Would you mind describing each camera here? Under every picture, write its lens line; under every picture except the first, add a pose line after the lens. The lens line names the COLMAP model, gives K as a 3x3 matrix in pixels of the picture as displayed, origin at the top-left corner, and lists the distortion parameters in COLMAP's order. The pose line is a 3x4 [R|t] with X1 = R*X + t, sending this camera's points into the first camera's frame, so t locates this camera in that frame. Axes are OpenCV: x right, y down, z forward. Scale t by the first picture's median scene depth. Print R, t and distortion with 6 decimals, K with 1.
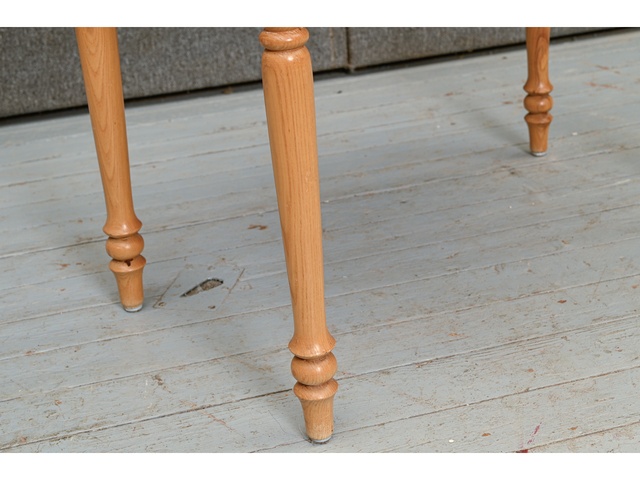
lens RADIAL K [[1197.9, 0, 320.3], [0, 1197.9, 163.3], [0, 0, 1]] dist [0.005259, -0.212878]
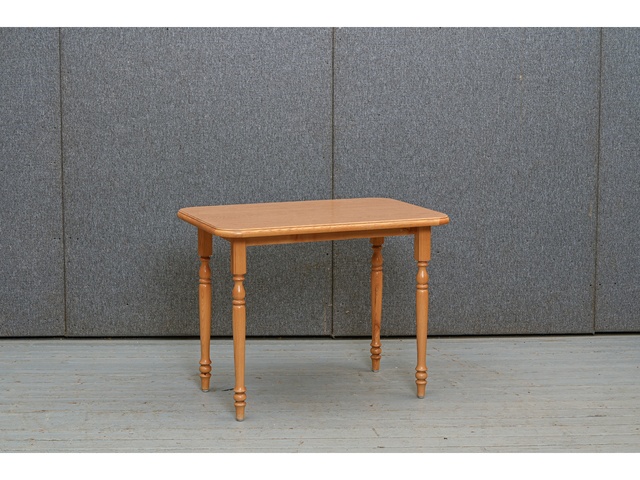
lens RADIAL K [[1197.9, 0, 320.3], [0, 1197.9, 163.3], [0, 0, 1]] dist [0.005259, -0.212878]
pose [[0.967844, 0.091397, -0.234359, 0.746731], [-0.151642, 0.955329, -0.253677, 0.280524], [0.200705, 0.281058, 0.938469, -1.860775]]
